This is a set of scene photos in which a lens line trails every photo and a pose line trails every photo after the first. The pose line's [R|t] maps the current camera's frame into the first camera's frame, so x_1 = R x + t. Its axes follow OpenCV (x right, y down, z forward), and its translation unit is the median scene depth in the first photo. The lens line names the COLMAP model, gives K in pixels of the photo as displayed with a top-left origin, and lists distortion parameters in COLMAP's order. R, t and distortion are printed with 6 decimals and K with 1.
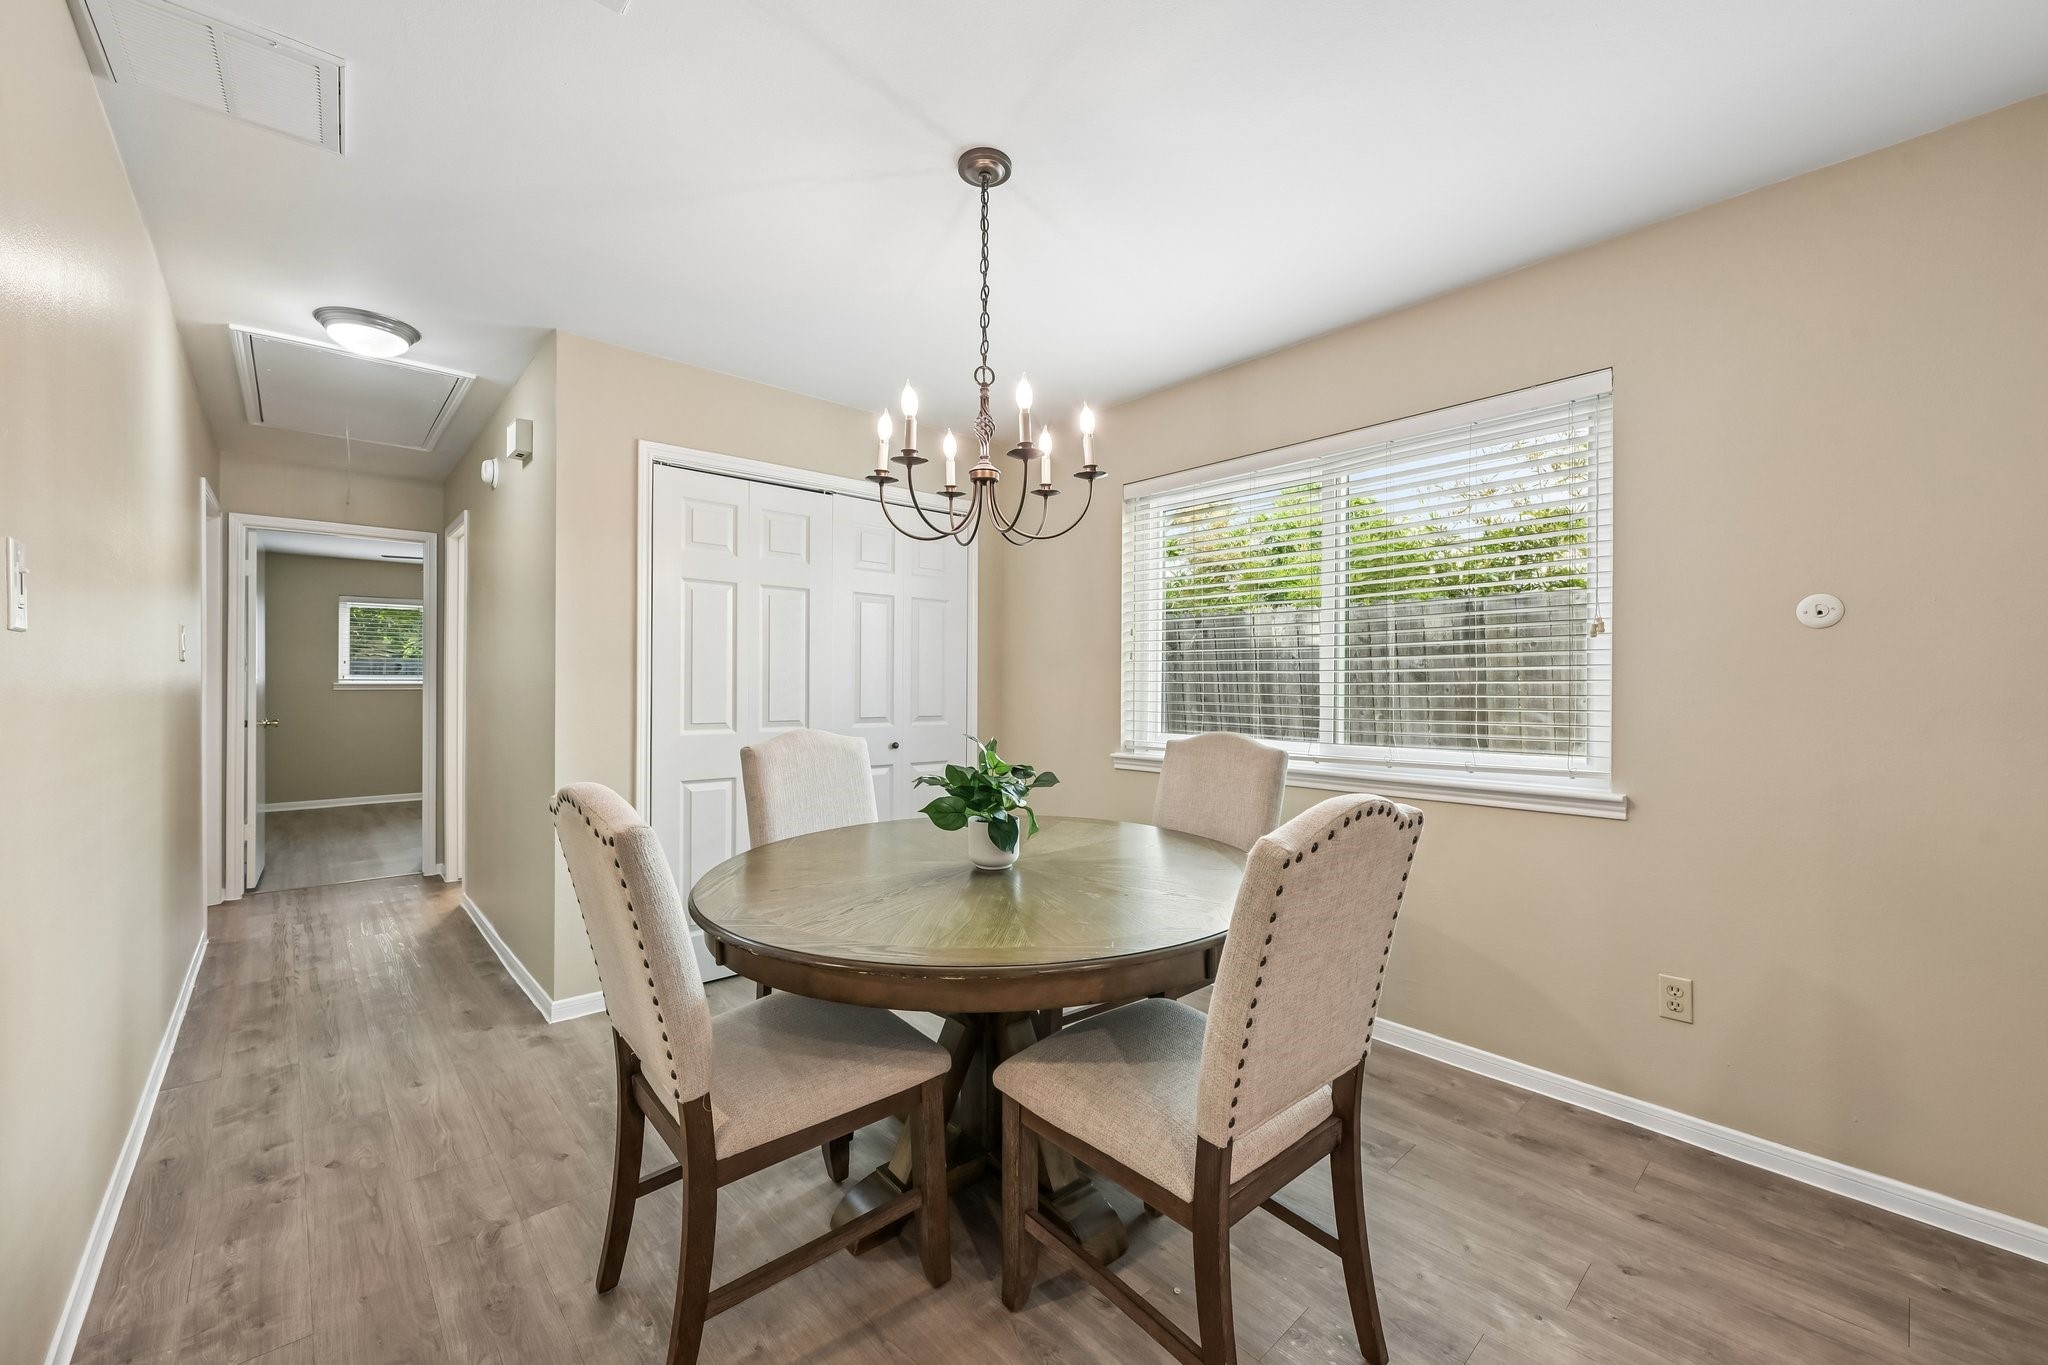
lens RADIAL K [[833.0, 0, 1028.6], [0, 833.0, 683.6], [0, 0, 1]] dist [-0.000838, -0.000259]
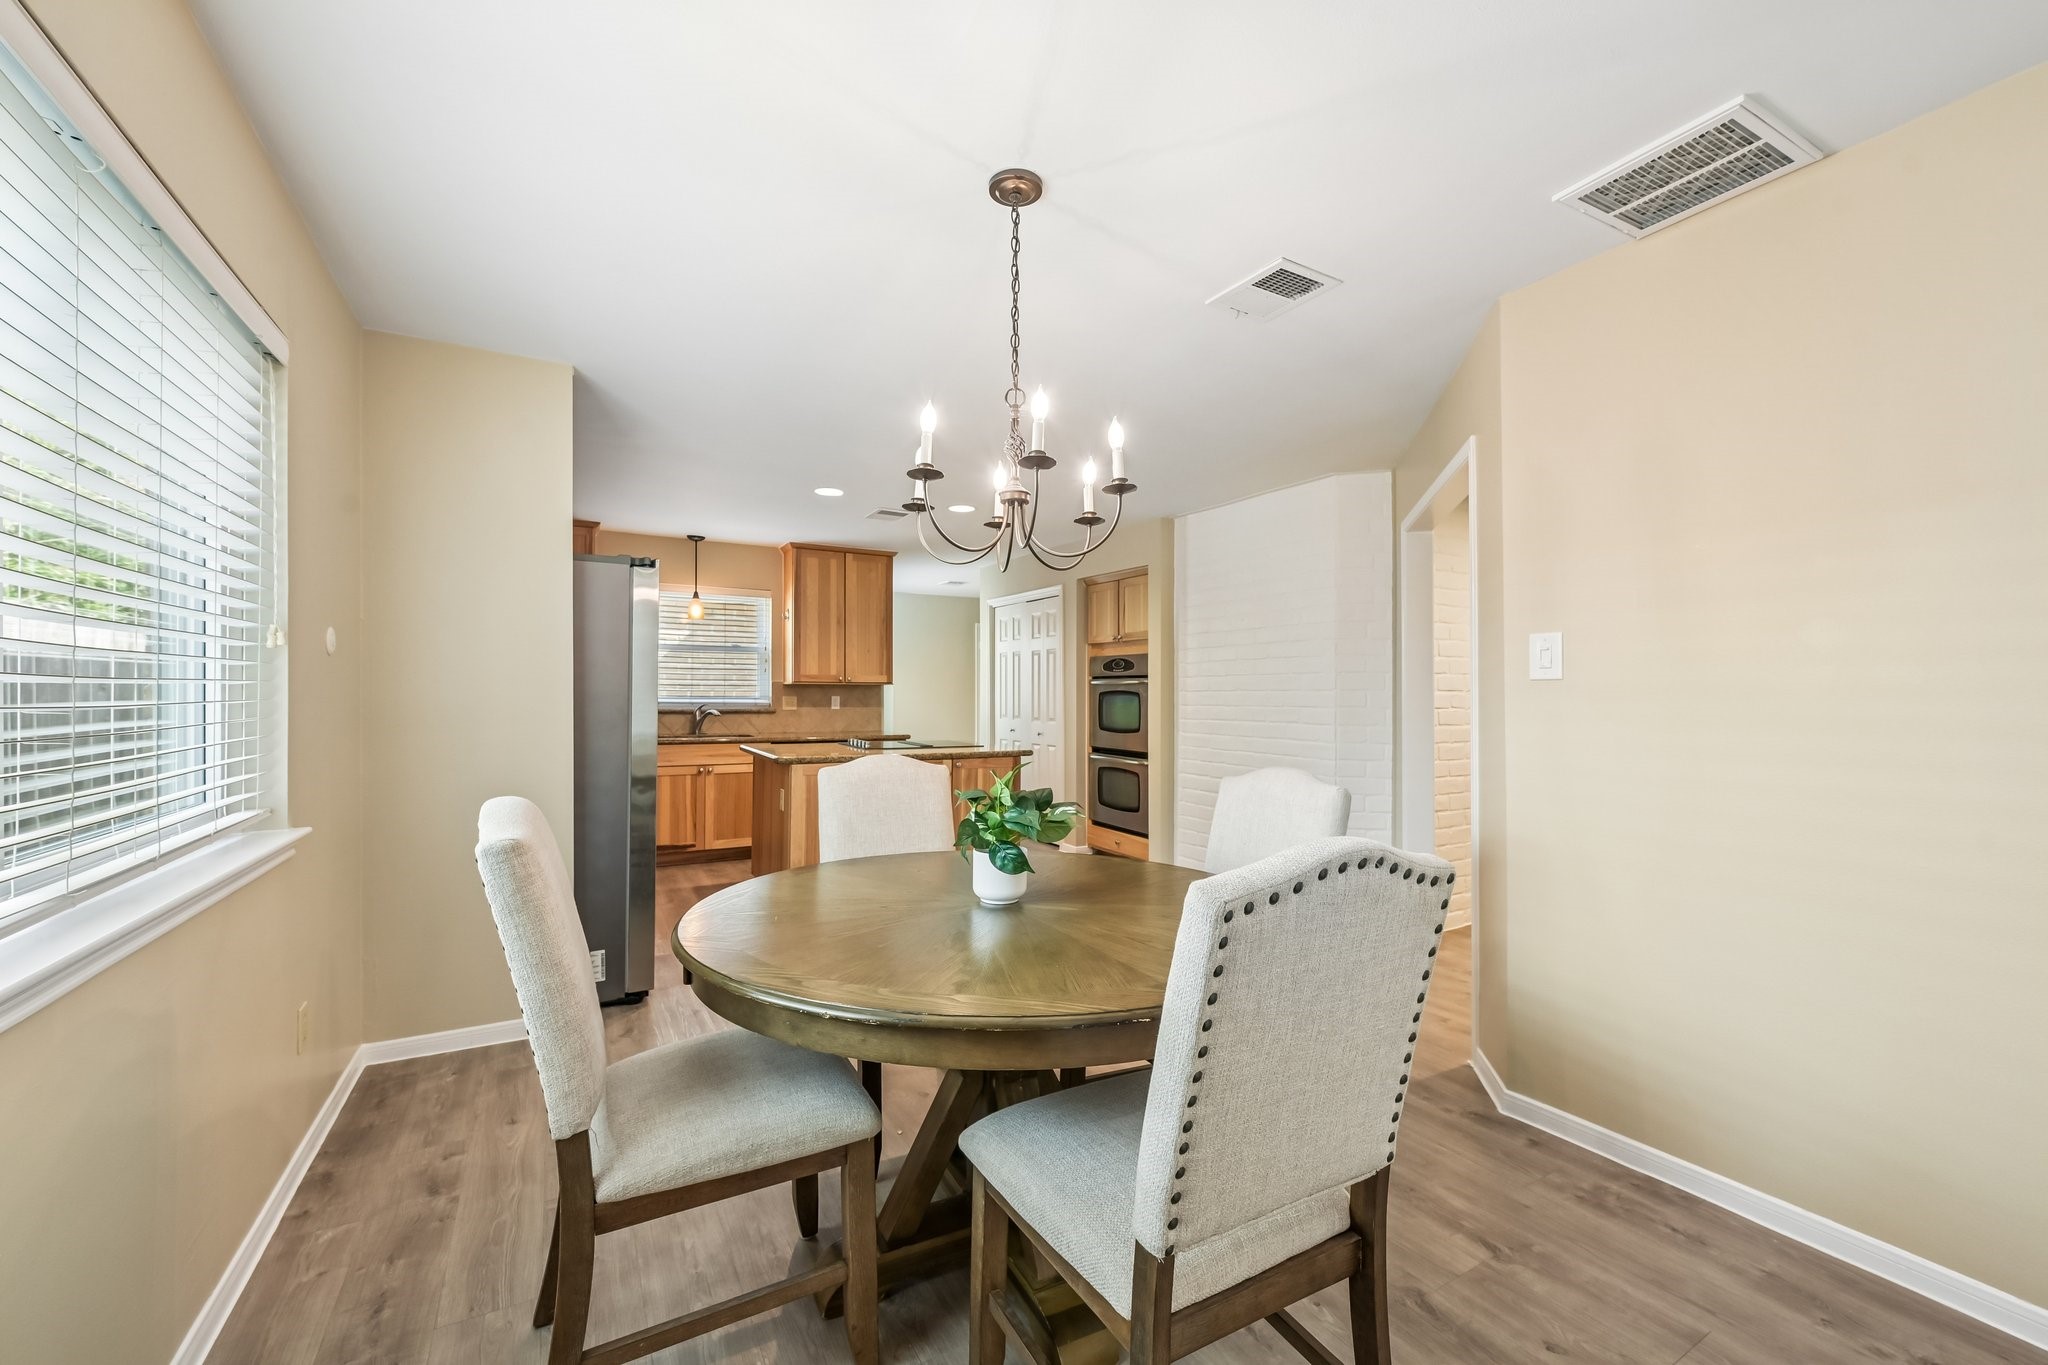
lens RADIAL K [[833.0, 0, 1022.8], [0, 833.0, 688.2], [0, 0, 1]] dist [-0.000838, -0.000259]
pose [[-0.976914, -0.000813, 0.213630, -0.294575], [-0.002491, 0.999968, -0.007584, -0.014108], [-0.213617, -0.007941, -0.976885, 2.094552]]
